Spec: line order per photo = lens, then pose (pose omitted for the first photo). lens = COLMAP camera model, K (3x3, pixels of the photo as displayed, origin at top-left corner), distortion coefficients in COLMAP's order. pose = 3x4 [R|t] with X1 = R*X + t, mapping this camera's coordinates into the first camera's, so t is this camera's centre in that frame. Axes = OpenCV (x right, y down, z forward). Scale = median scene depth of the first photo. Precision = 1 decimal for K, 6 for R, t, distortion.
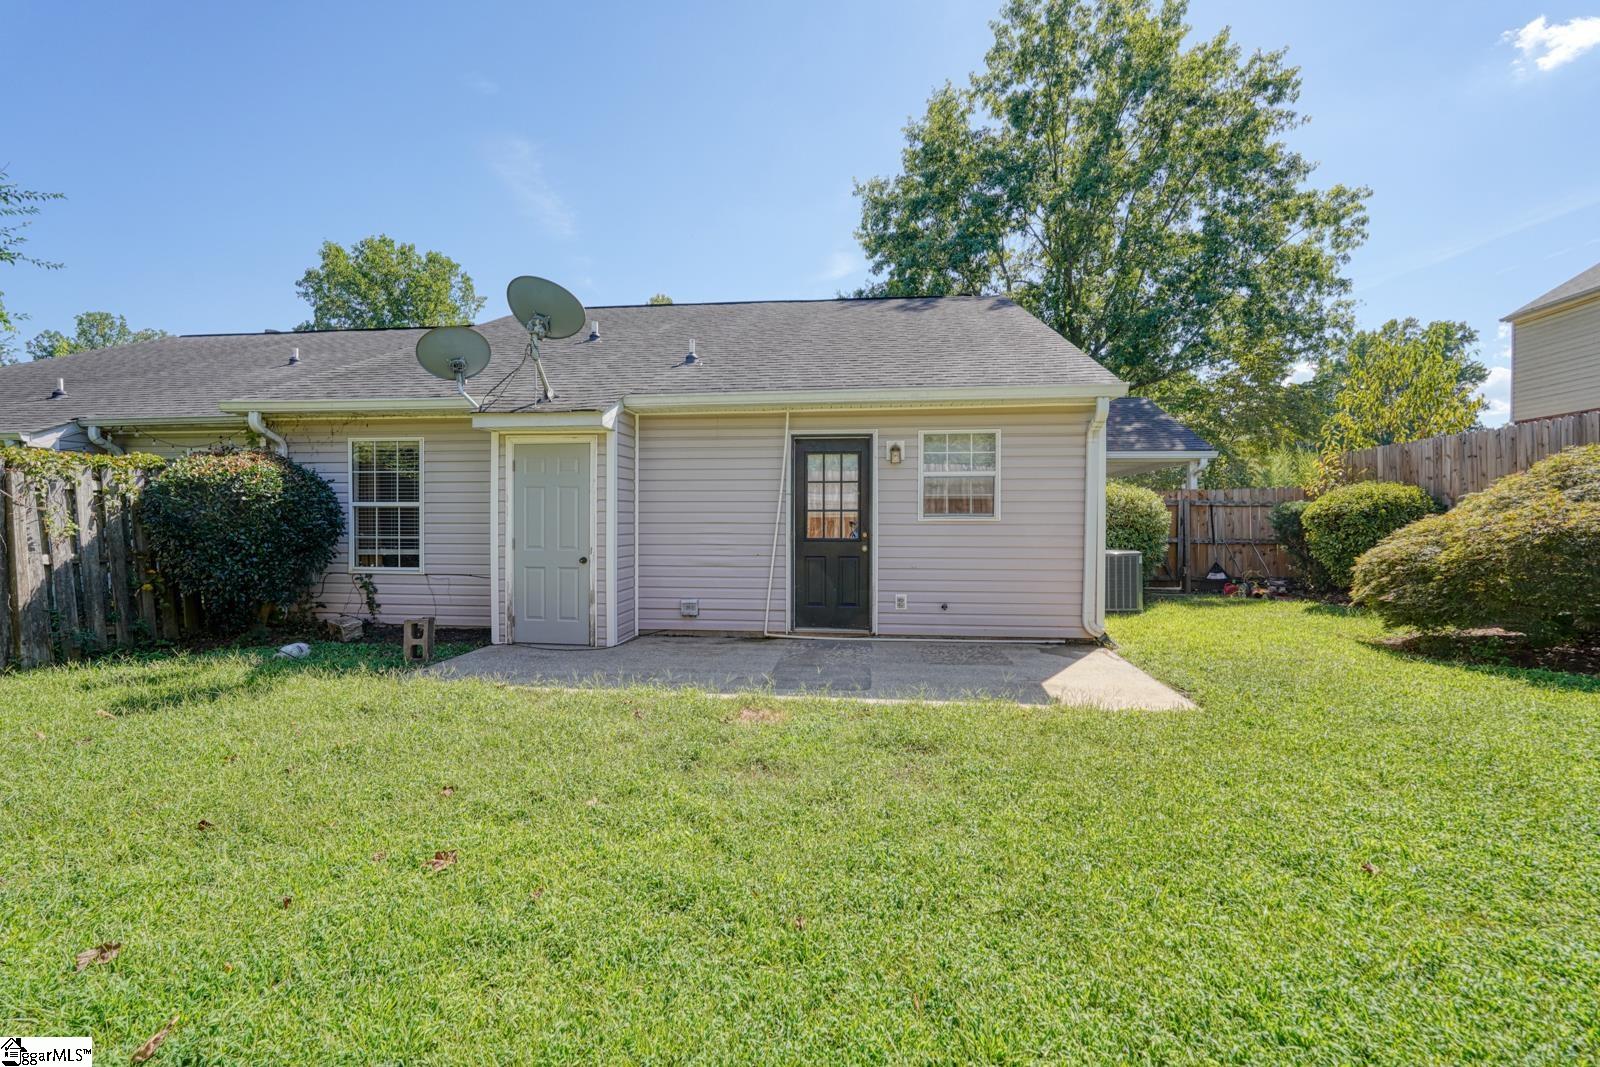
lens RADIAL K [[699.5, 0, 793.8], [0, 699.5, 525.6], [0, 0, 1]] dist [-0.020246, 0.009670]
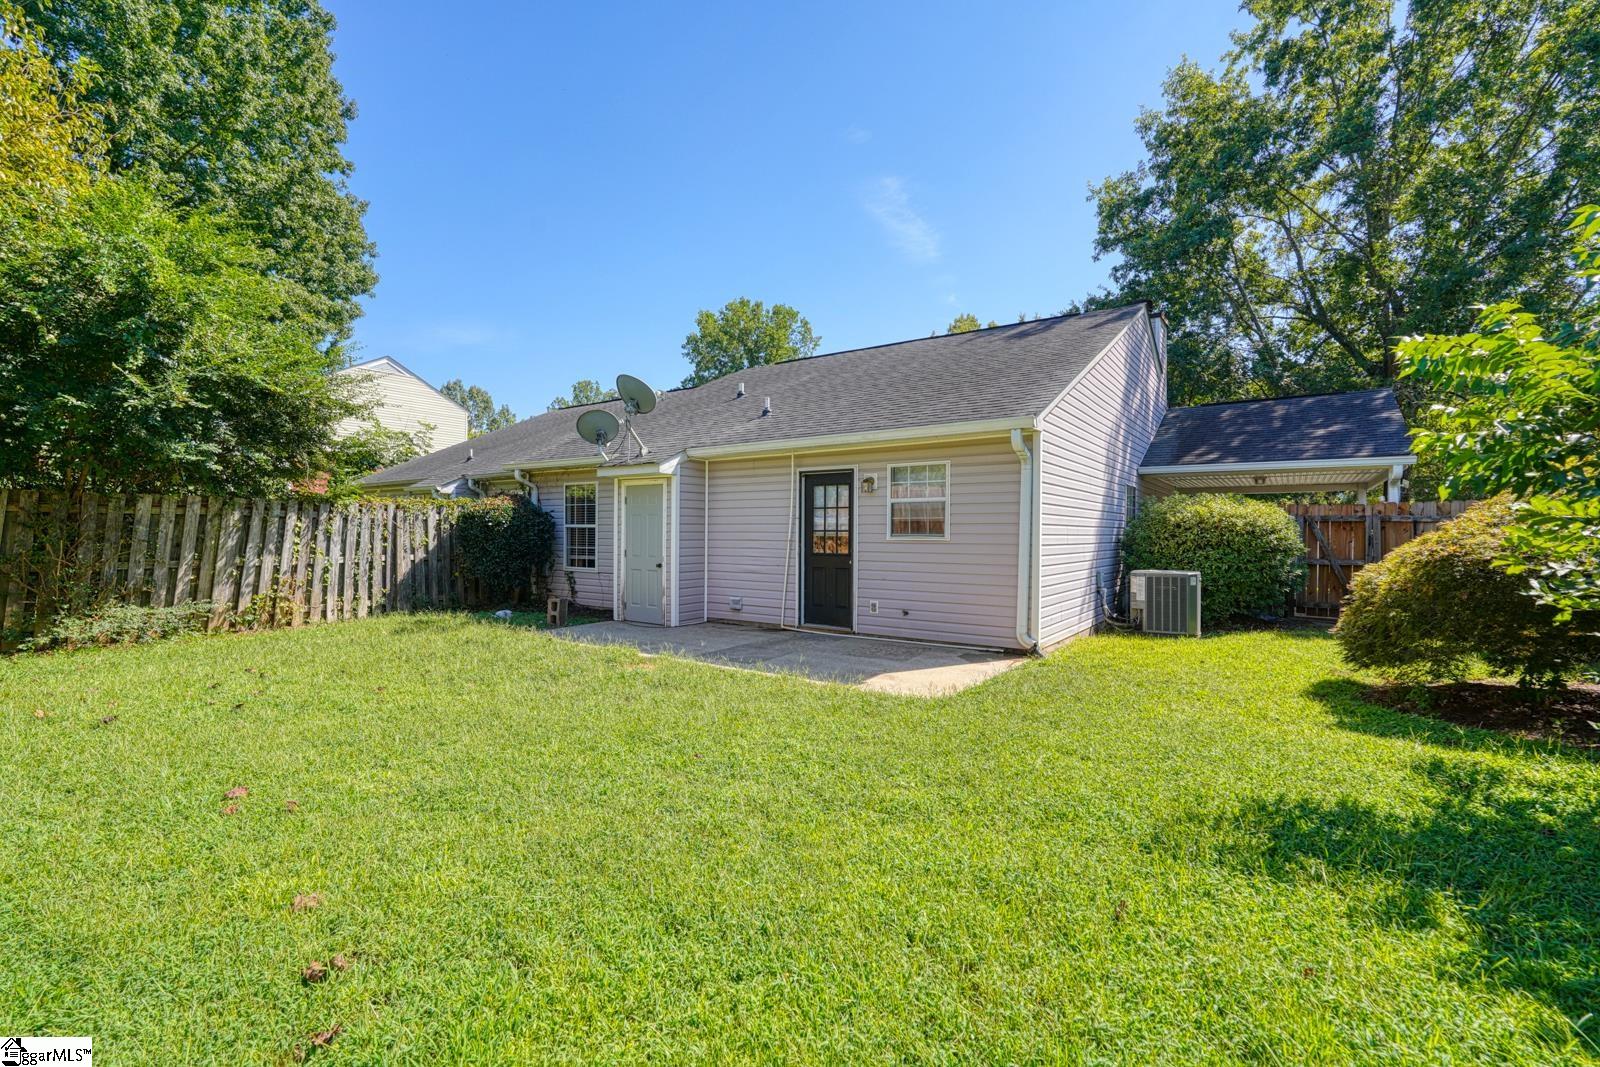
lens RADIAL K [[699.5, 0, 793.8], [0, 699.5, 525.6], [0, 0, 1]] dist [-0.020246, 0.009670]
pose [[0.873119, -0.002234, -0.487502, 0.606578], [-0.005915, 0.999867, -0.015176, -0.011612], [0.487471, 0.016134, 0.872990, -0.117003]]
